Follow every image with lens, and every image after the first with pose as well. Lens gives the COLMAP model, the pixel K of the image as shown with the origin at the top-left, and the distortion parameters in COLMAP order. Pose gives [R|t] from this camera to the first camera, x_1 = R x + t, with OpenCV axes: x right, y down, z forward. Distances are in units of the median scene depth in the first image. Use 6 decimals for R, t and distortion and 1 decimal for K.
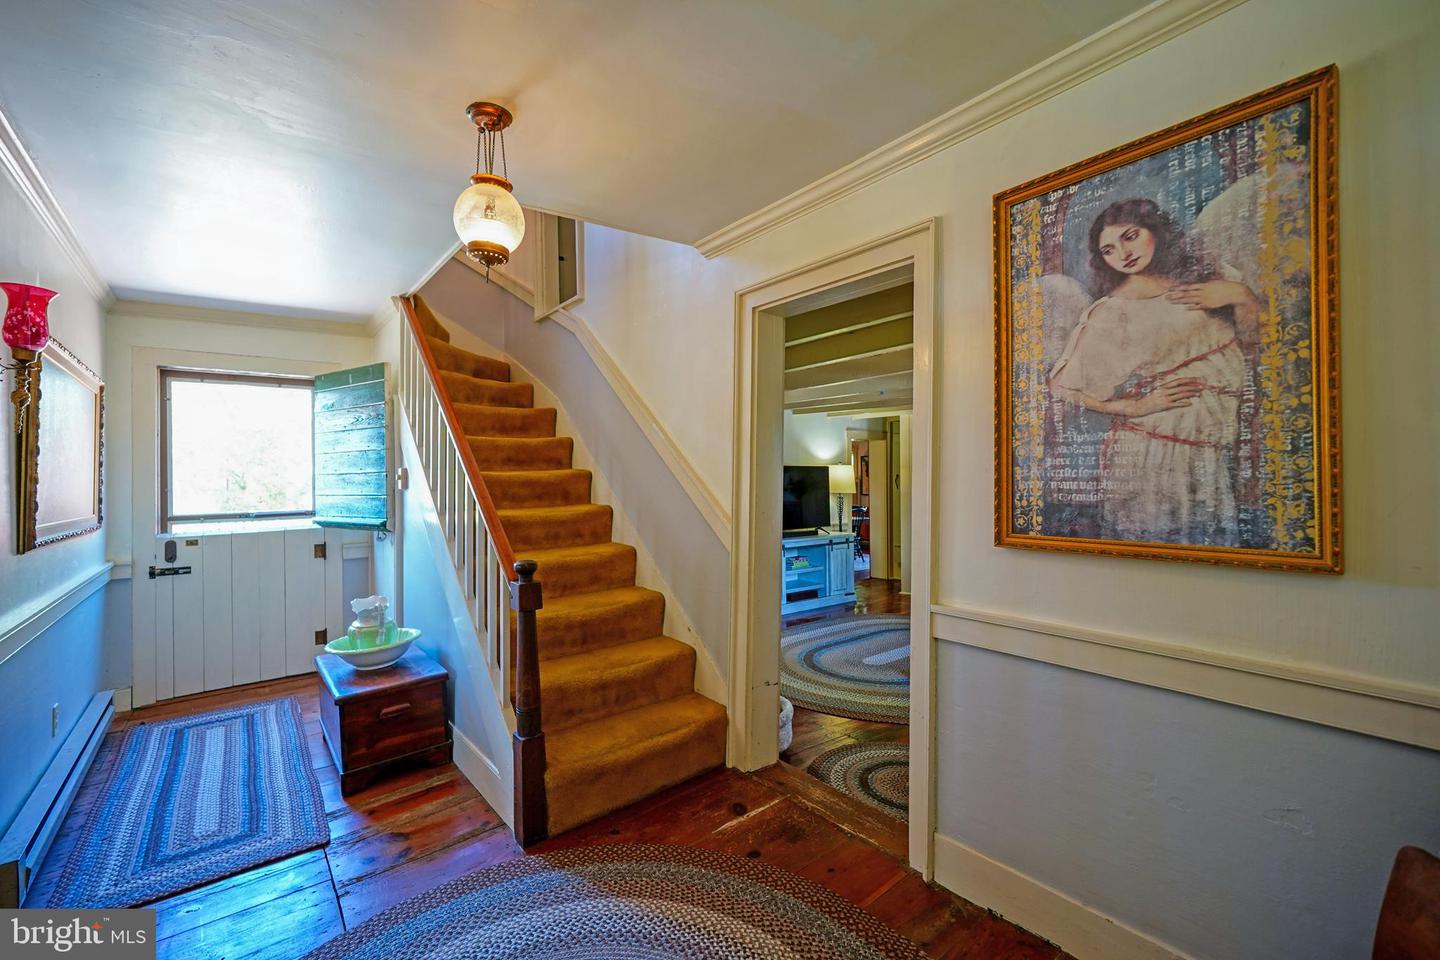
lens RADIAL K [[608.6, 0, 716.1], [0, 608.6, 478.8], [0, 0, 1]] dist [-0.007099, 0.004143]
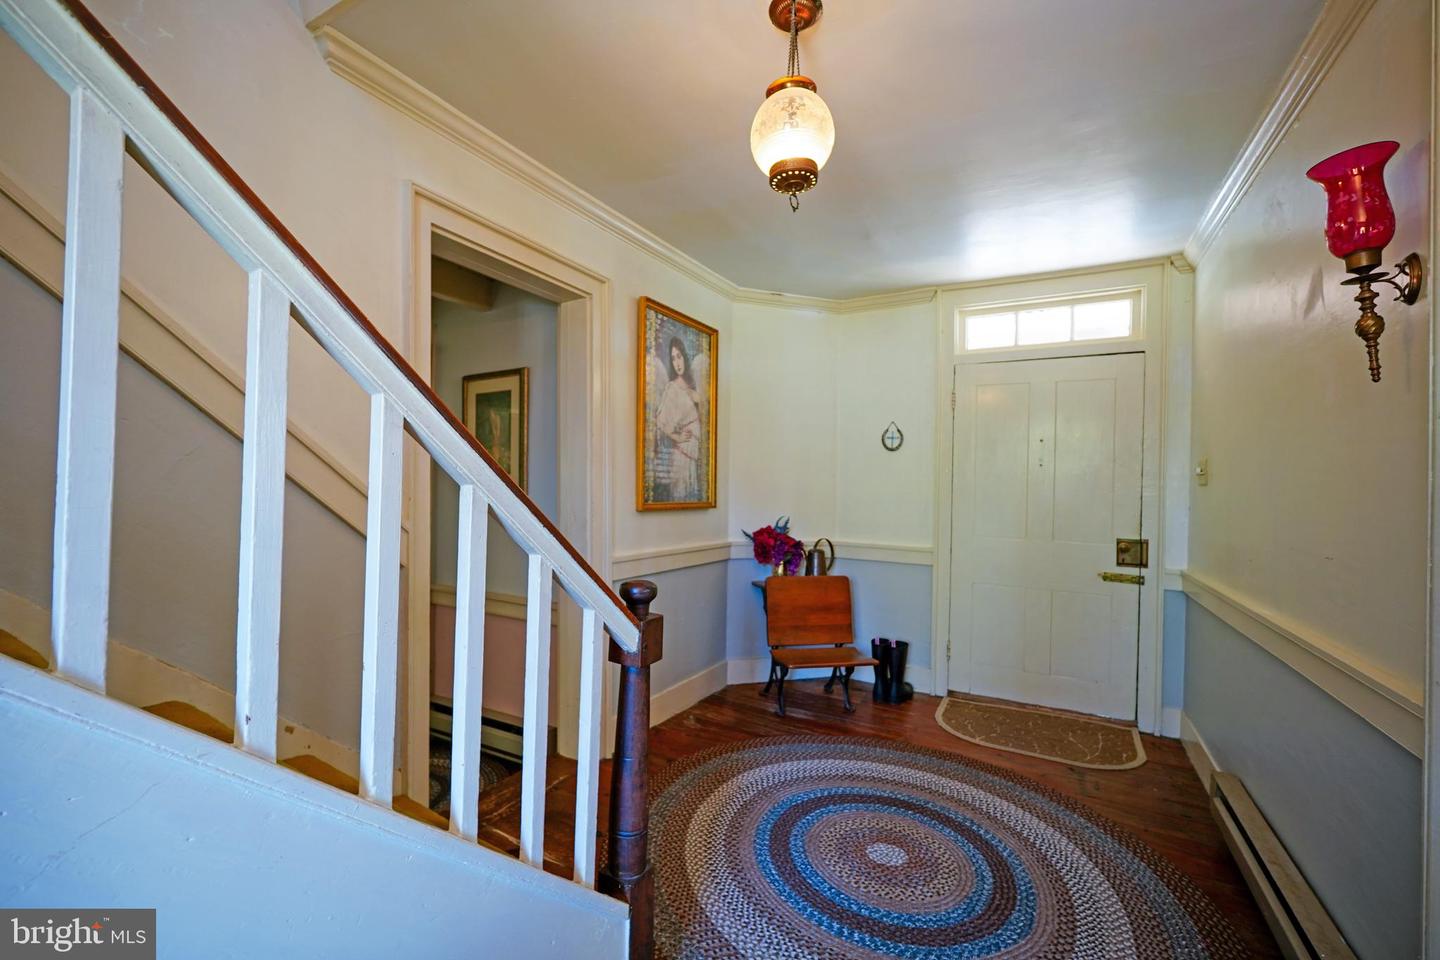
lens RADIAL K [[608.6, 0, 720.1], [0, 608.6, 483.6], [0, 0, 1]] dist [-0.007099, 0.004143]
pose [[-0.389555, 0.001274, 0.921002, -1.255192], [-0.019978, 0.999752, -0.009833, 0.054481], [-0.920786, -0.022230, -0.389433, 1.607914]]
